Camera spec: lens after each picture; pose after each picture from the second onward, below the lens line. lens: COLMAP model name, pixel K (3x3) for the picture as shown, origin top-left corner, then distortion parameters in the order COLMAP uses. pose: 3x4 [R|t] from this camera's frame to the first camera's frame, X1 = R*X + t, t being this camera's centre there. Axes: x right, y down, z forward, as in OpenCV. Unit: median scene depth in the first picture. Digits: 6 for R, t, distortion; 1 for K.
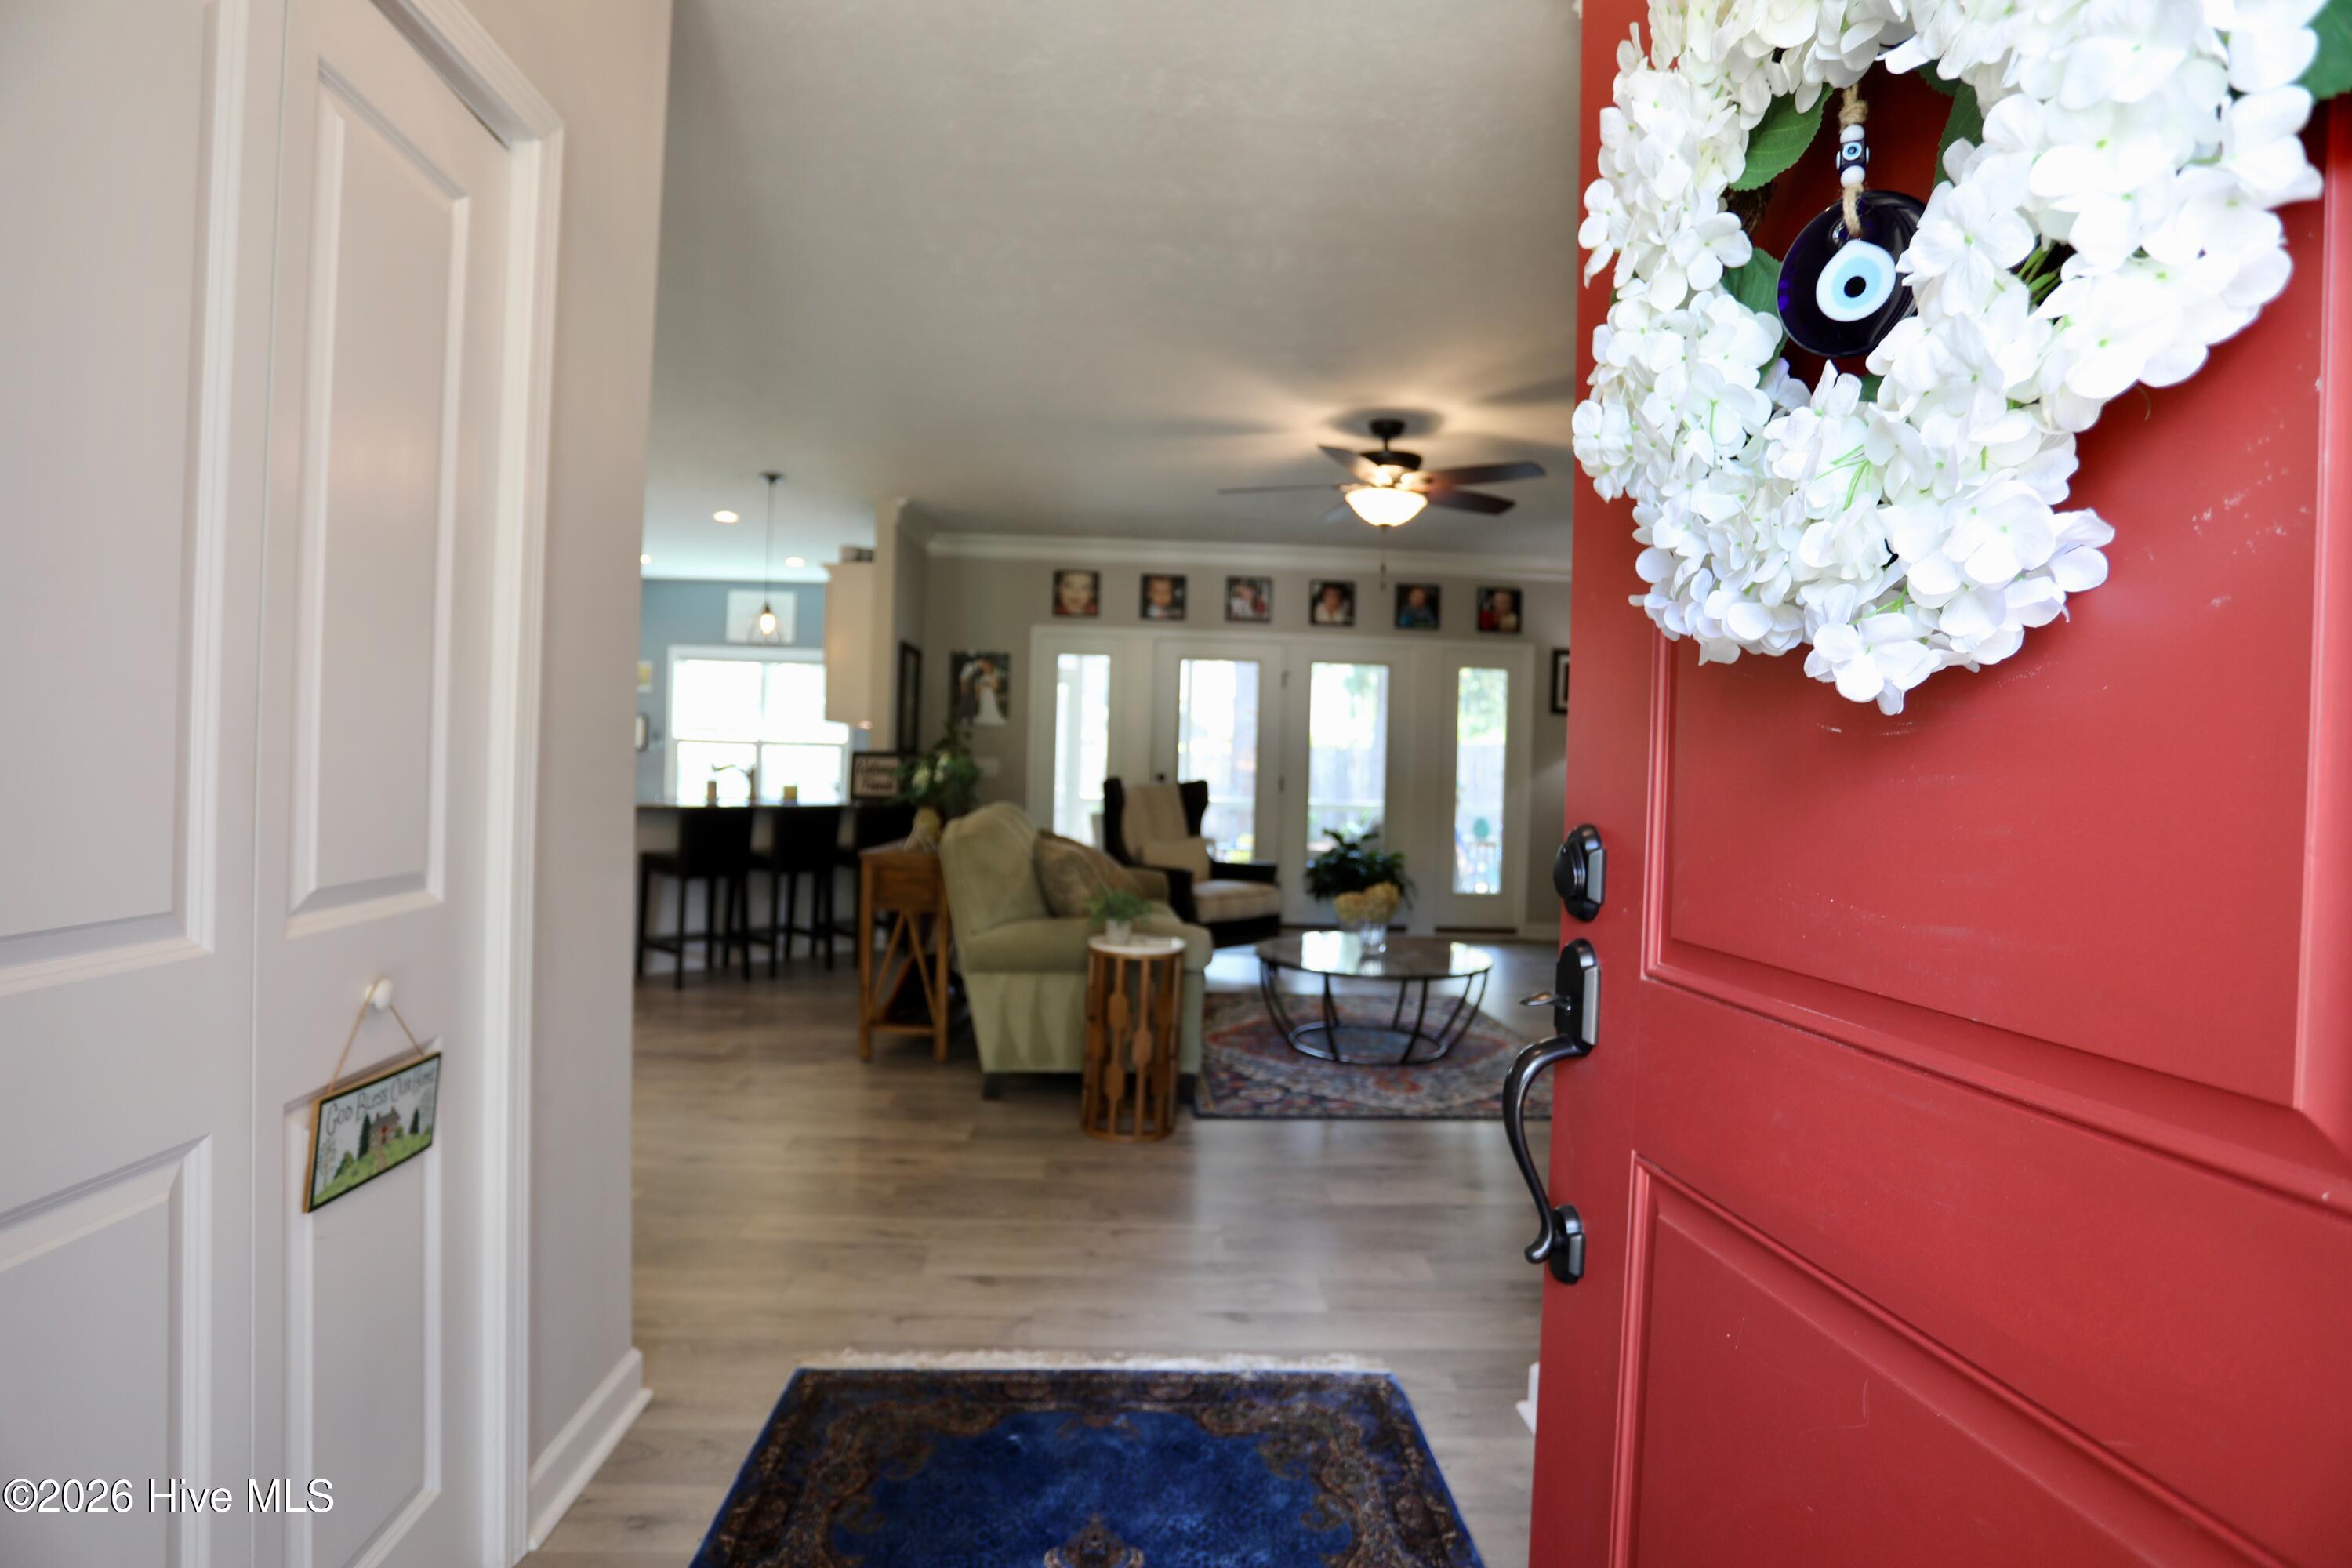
lens RADIAL K [[1147.1, 0, 1177.9], [0, 1147.1, 771.1], [0, 0, 1]] dist [-0.072251, 0.031604]
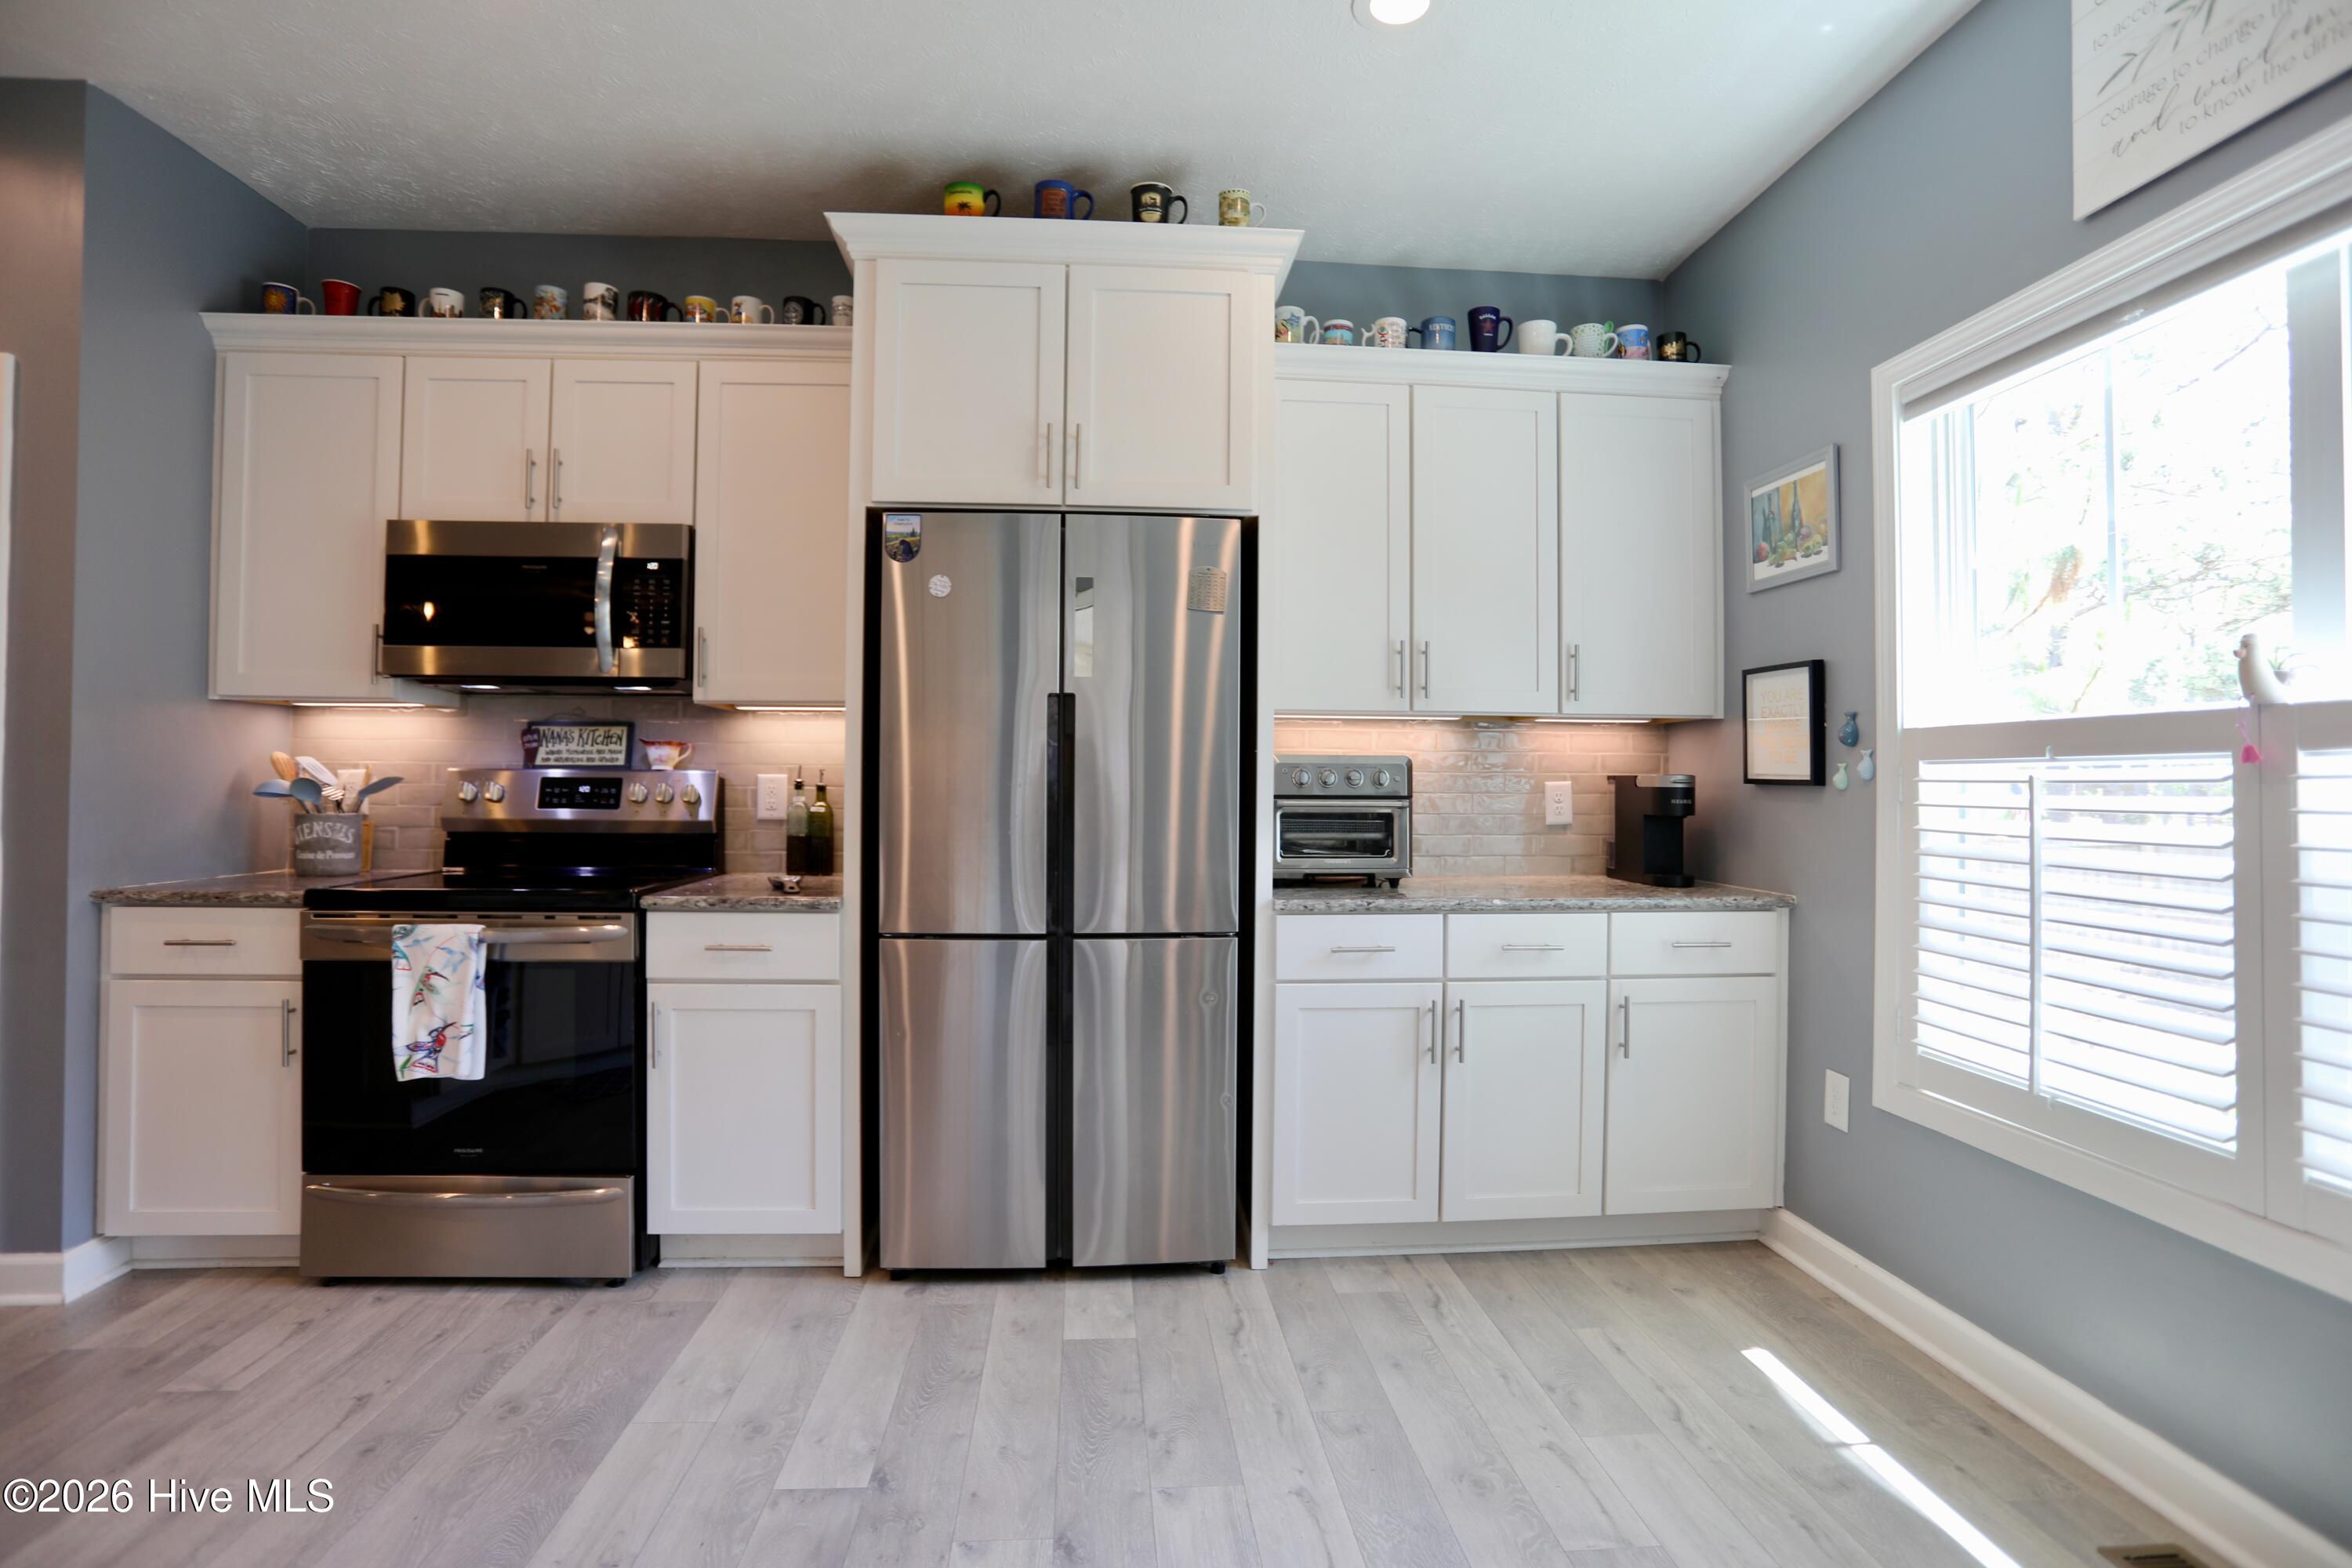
lens RADIAL K [[1147.1, 0, 1177.9], [0, 1147.1, 771.1], [0, 0, 1]] dist [-0.072251, 0.031604]
pose [[0.046180, -0.038105, -0.998206, -0.277326], [-0.015679, 0.999121, -0.038865, -0.013563], [0.998810, 0.017446, 0.045542, 1.075335]]
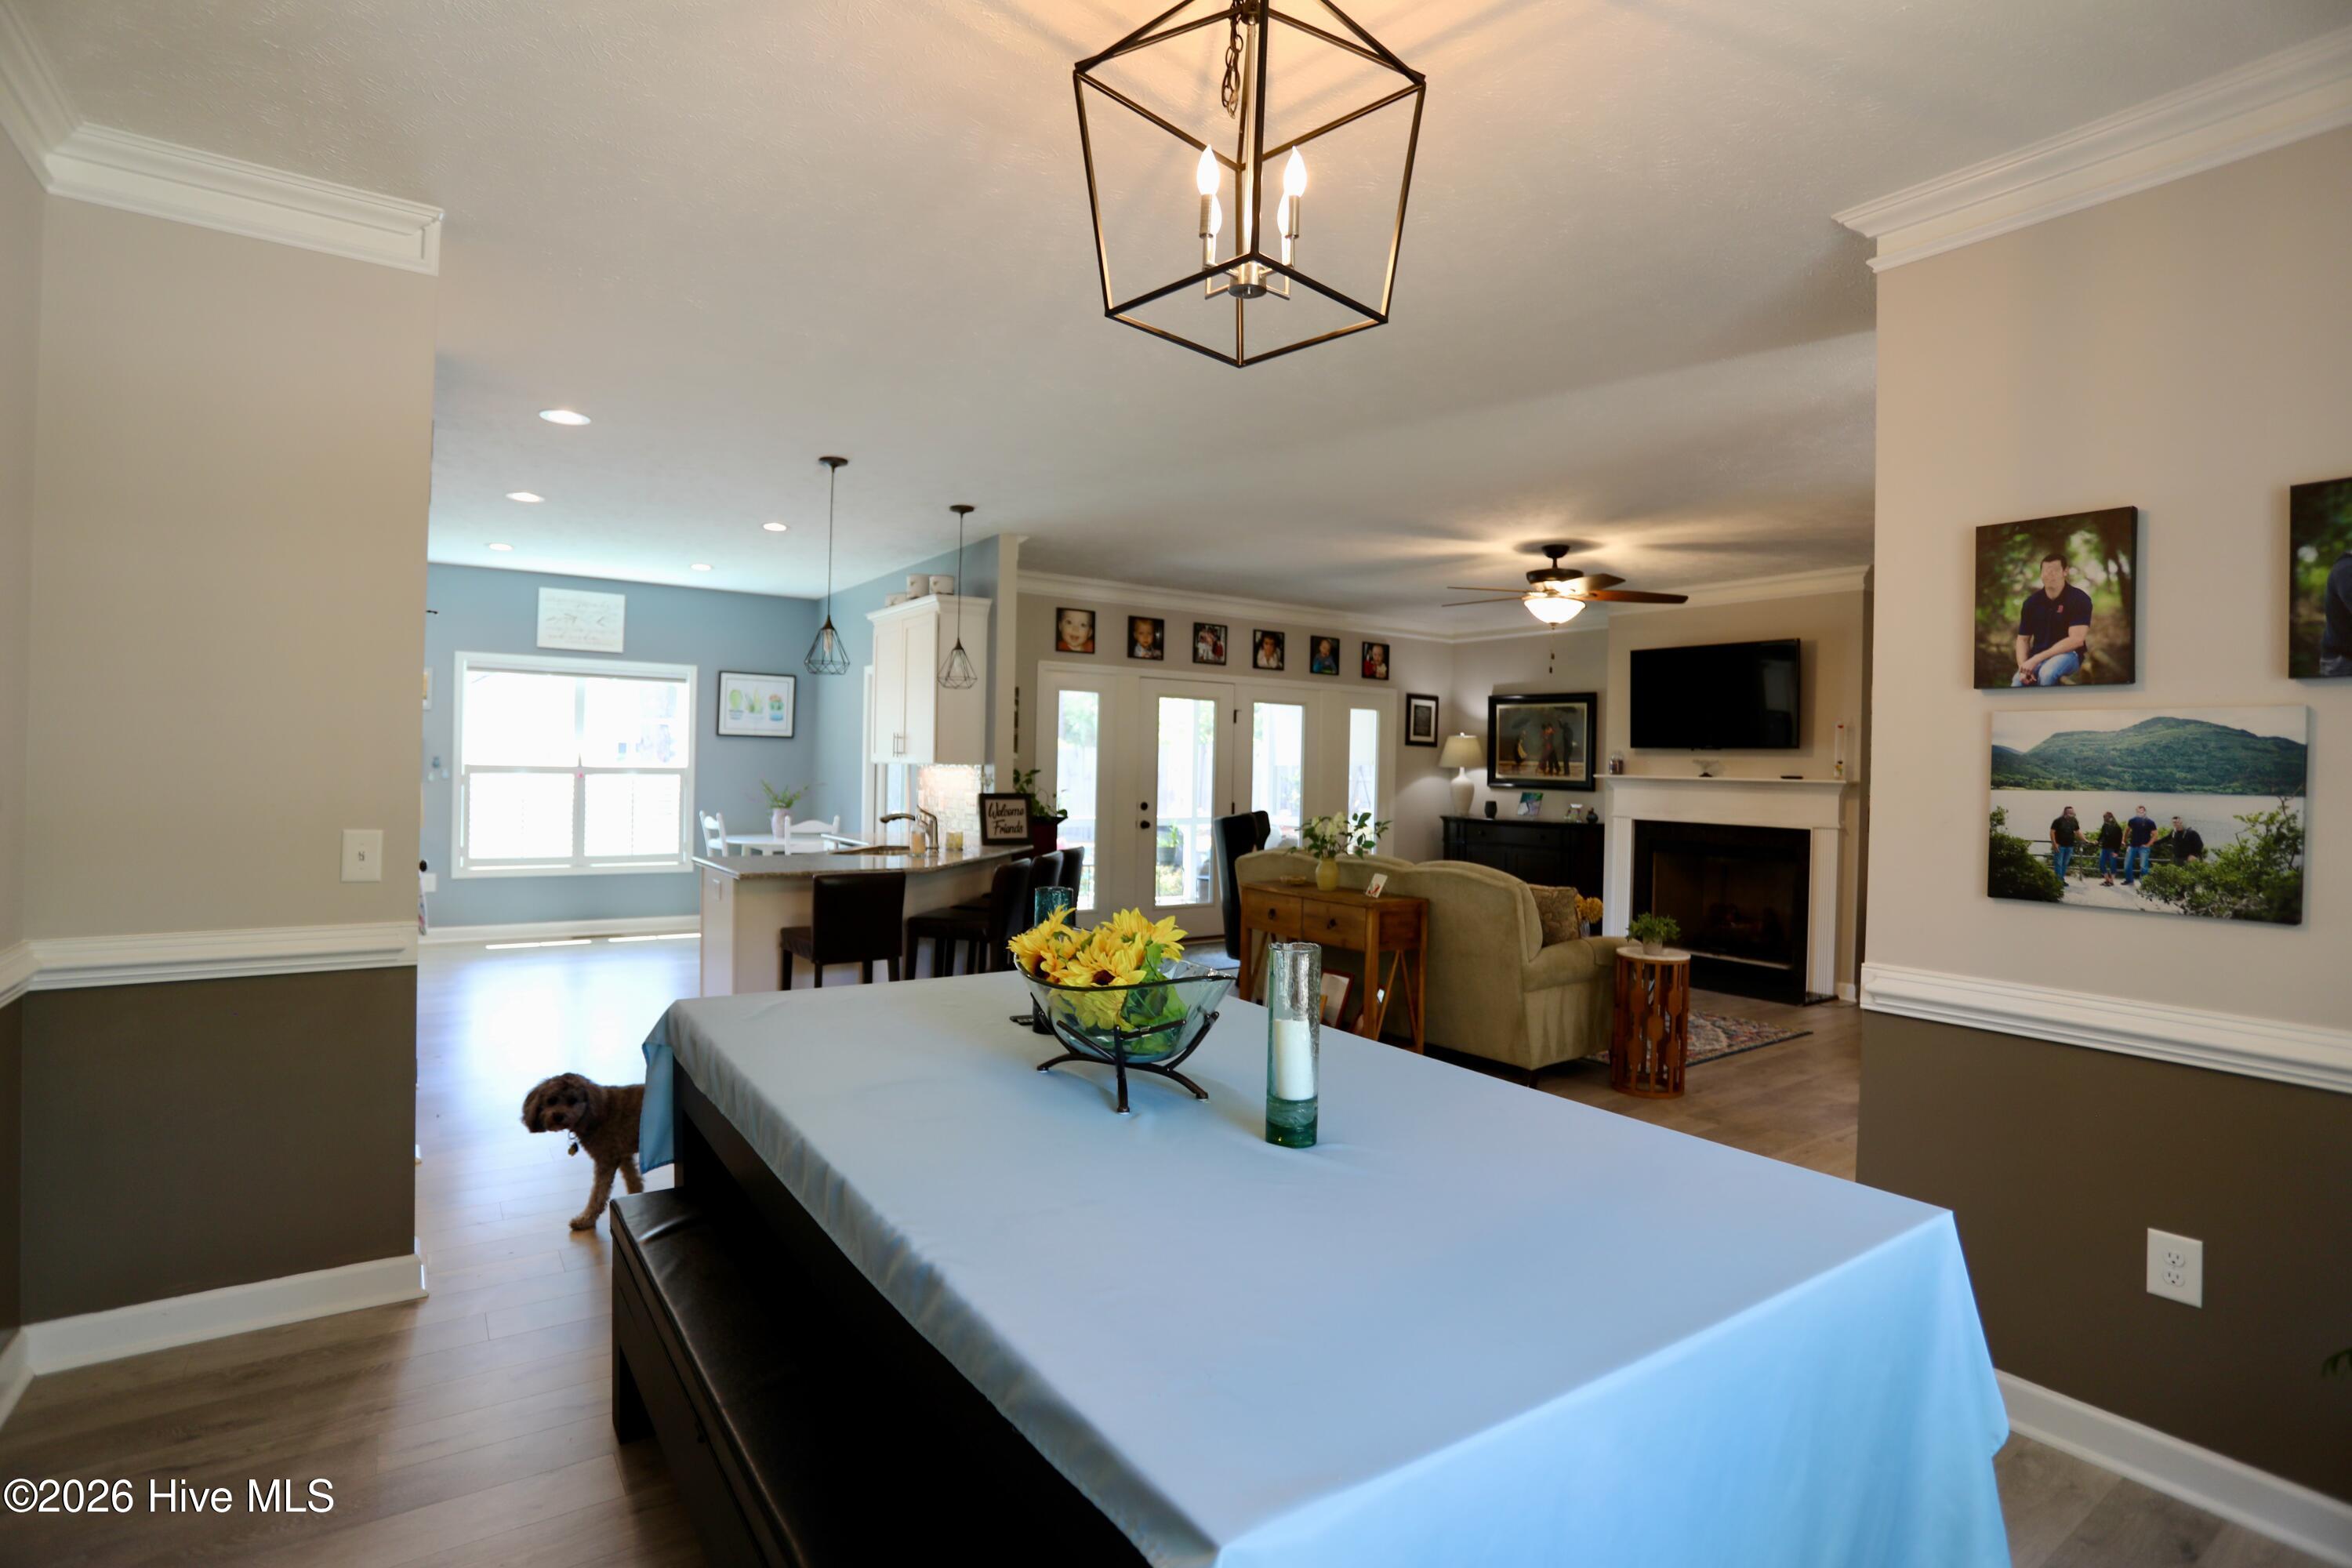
lens RADIAL K [[1156.3, 0, 1175.5], [0, 1156.3, 764.1], [0, 0, 1]] dist [-0.084011, 0.032464]
pose [[0.842032, -0.009555, 0.539343, -0.575388], [0.006935, 0.999952, 0.006889, -0.041283], [-0.539383, -0.002061, 0.842058, 0.076164]]
